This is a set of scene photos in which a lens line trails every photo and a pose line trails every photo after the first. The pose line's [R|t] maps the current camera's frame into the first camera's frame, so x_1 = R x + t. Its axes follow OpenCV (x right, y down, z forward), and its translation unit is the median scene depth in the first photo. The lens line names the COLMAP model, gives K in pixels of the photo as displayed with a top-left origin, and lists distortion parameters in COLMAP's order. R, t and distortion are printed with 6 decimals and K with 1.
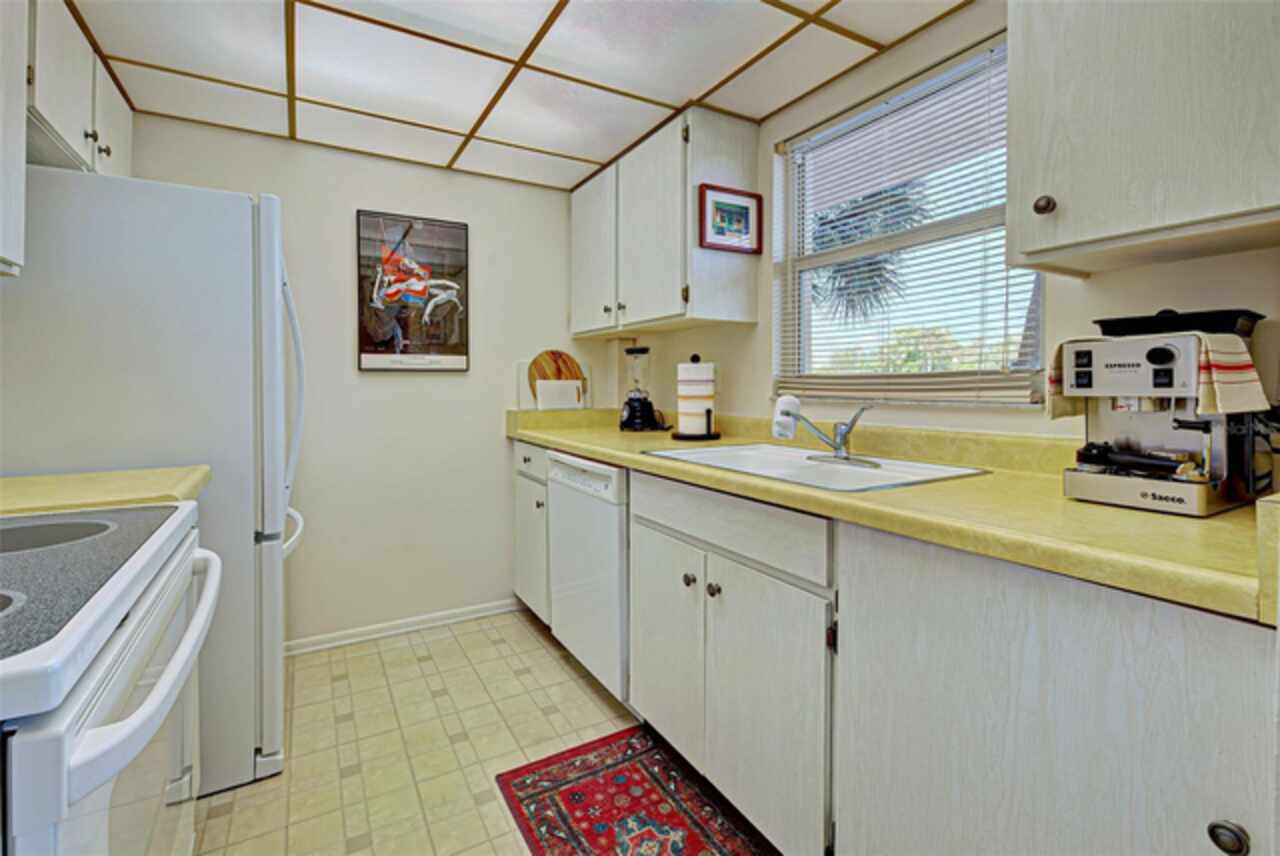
lens RADIAL K [[579.4, 0, 641.6], [0, 579.4, 388.1], [0, 0, 1]] dist [0.000792, -0.000258]
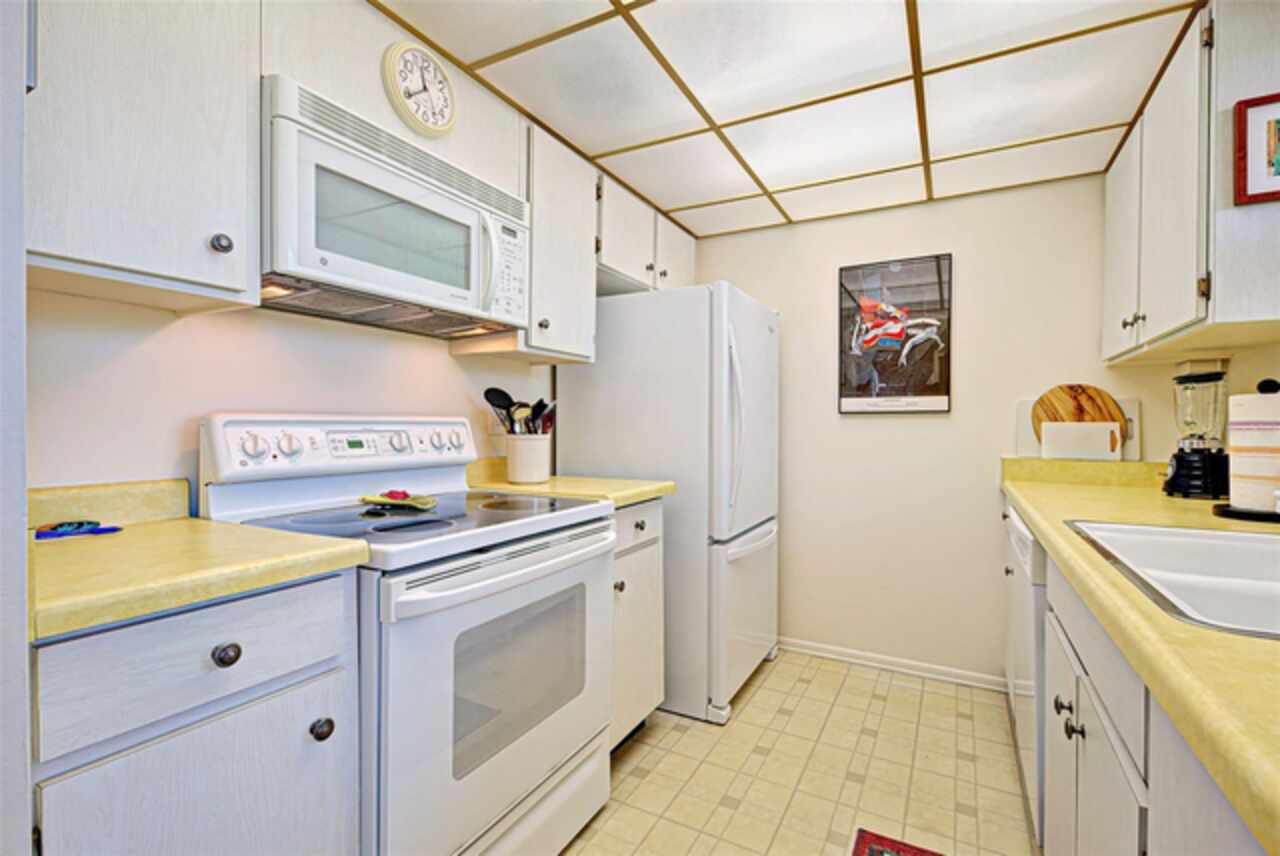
lens RADIAL K [[563.5, 0, 640.0], [0, 563.5, 428.0], [0, 0, 1]] dist [-0.014939, -0.000036]
pose [[0.504787, 0.008628, -0.863201, 0.235559], [-0.010534, 0.999937, 0.003835, -0.003049], [0.863180, 0.007157, 0.504846, 0.130900]]
